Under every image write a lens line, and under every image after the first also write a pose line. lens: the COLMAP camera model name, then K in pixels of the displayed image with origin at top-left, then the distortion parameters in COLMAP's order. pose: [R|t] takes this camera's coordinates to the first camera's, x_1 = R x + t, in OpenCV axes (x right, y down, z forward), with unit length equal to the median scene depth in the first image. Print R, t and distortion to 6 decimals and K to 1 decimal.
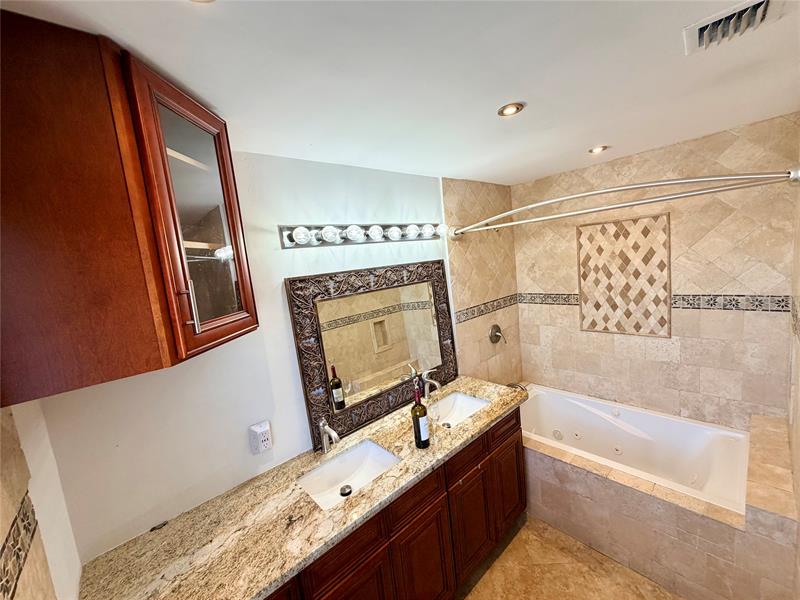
lens RADIAL K [[315.9, 0, 401.8], [0, 315.9, 299.9], [0, 0, 1]] dist [-0.004074, 0.000036]
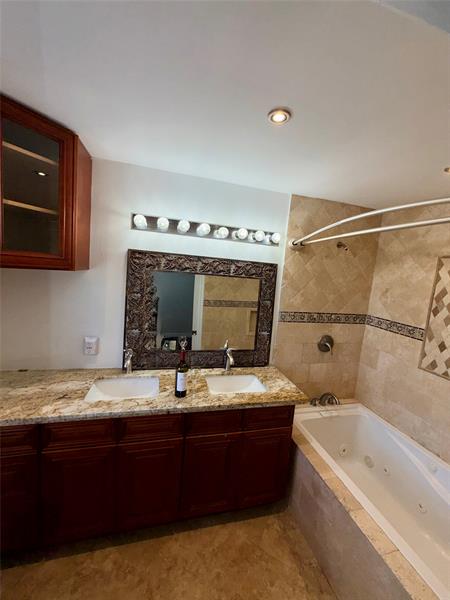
lens RADIAL K [[236.9, 0, 222.8], [0, 236.9, 297.7], [0, 0, 1]] dist [-0.004074, 0.000036]
pose [[0.877128, 0.233757, -0.419528, 0.419078], [-0.234490, 0.970798, 0.050660, -0.005184], [0.419119, 0.053940, 0.906328, 0.152444]]
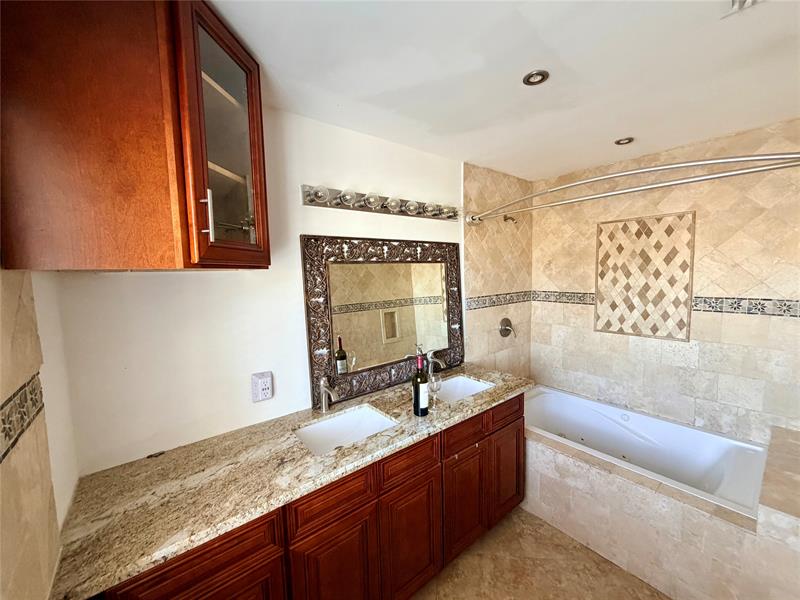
lens RADIAL K [[315.9, 0, 401.6], [0, 315.9, 299.1], [0, 0, 1]] dist [-0.004074, 0.000036]
pose [[0.995123, 0.087350, -0.045822, 0.015635], [-0.088654, 0.995690, -0.027226, 0.108140], [0.043246, 0.031155, 0.998579, -0.001195]]
